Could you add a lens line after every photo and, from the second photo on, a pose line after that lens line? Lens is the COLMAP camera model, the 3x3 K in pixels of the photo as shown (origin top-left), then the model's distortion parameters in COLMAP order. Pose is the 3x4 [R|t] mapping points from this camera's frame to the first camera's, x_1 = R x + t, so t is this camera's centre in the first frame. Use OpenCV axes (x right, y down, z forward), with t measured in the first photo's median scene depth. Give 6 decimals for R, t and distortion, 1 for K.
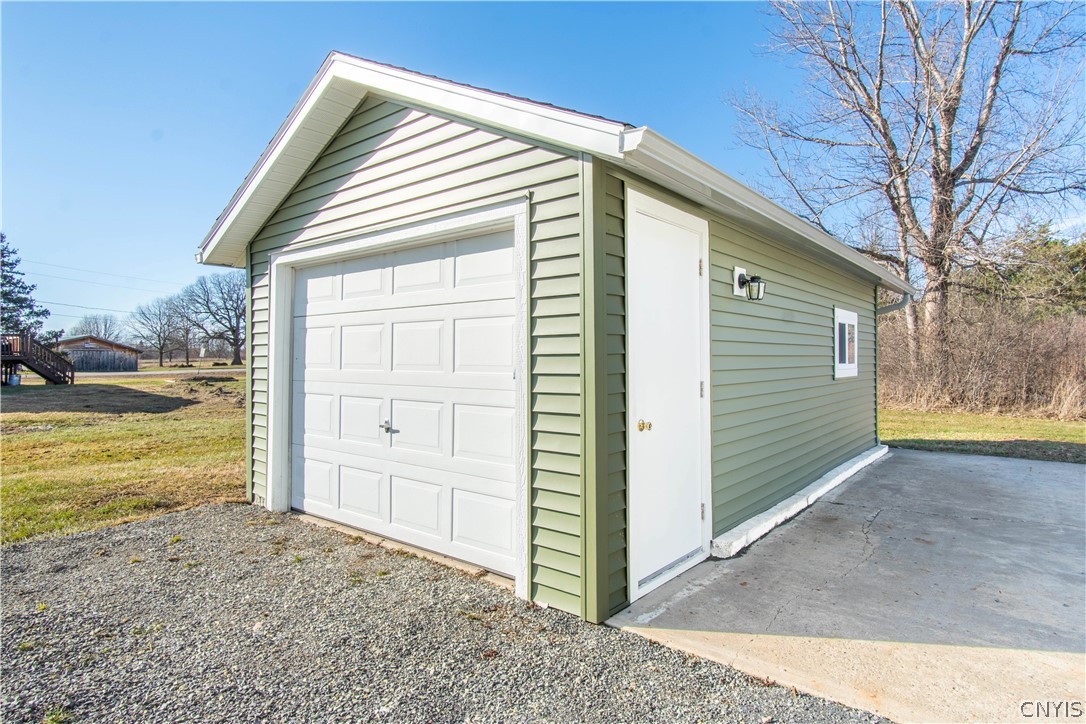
lens RADIAL K [[587.4, 0, 525.2], [0, 587.4, 346.4], [0, 0, 1]] dist [0.022613, -0.001560]
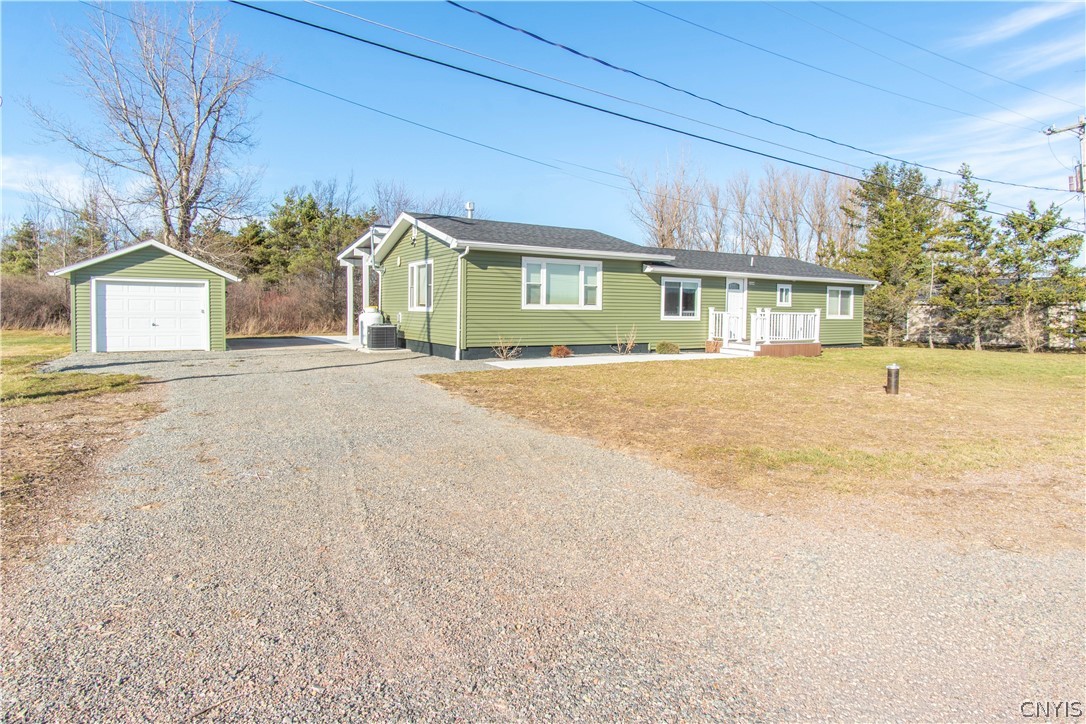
lens RADIAL K [[587.4, 0, 565.9], [0, 587.4, 330.2], [0, 0, 1]] dist [0.022613, -0.001560]
pose [[0.285437, -0.024590, 0.958082, -0.624817], [-0.030237, 0.998942, 0.034647, -0.010380], [-0.957920, -0.038859, 0.284392, -0.548254]]
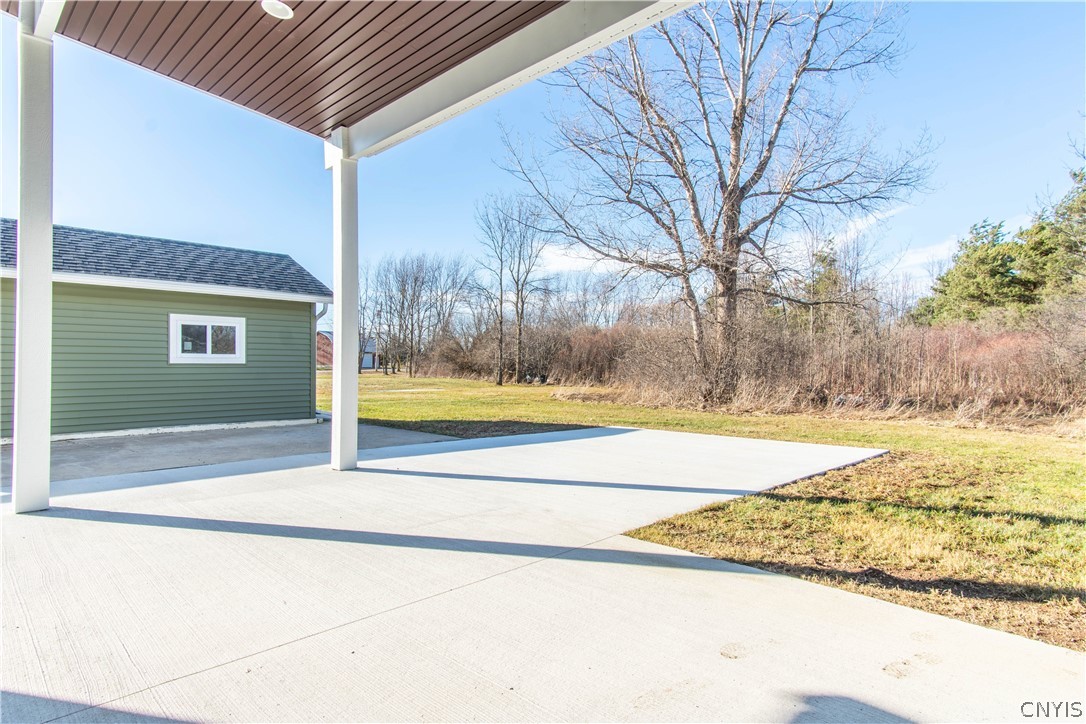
lens RADIAL K [[587.4, 0, 545.6], [0, 587.4, 363.2], [0, 0, 1]] dist [0.022613, -0.001560]
pose [[0.998694, 0.000917, -0.051078, 0.423152], [0.000539, 0.999594, 0.028477, -0.003077], [0.051083, -0.028467, 0.998289, -0.087570]]
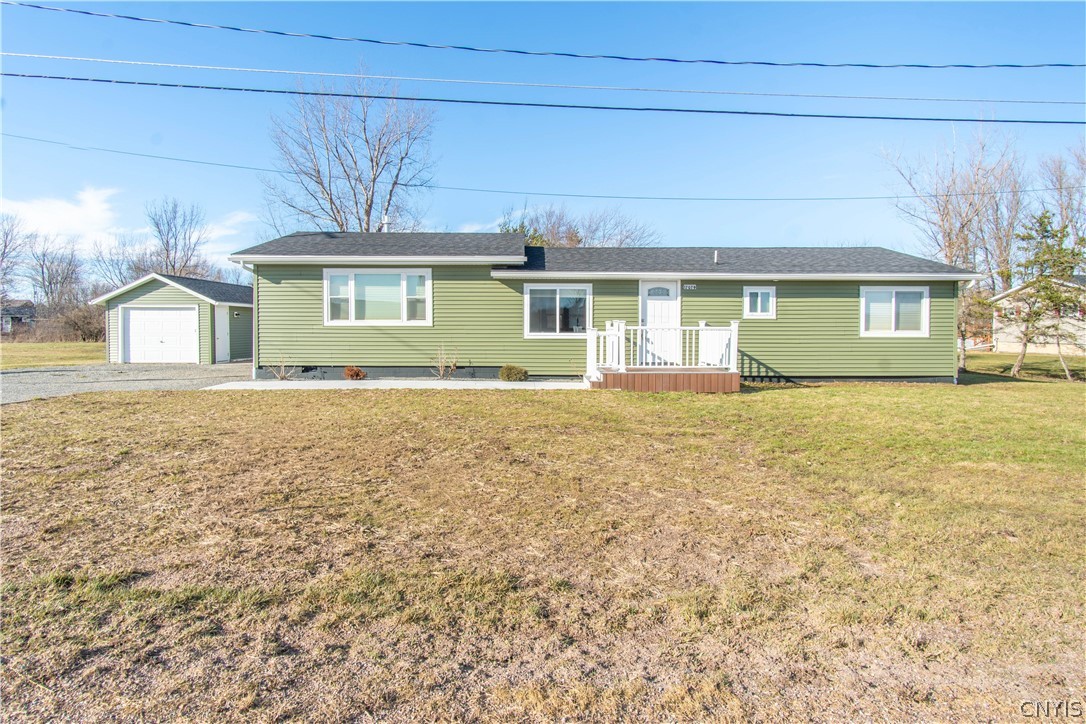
lens RADIAL K [[587.4, 0, 539.5], [0, 587.4, 352.6], [0, 0, 1]] dist [0.022613, -0.001560]
pose [[0.737588, -0.019604, 0.674966, -0.235655], [-0.019401, 0.998551, 0.050204, -0.016912], [-0.674972, -0.050125, 0.736139, -0.925351]]
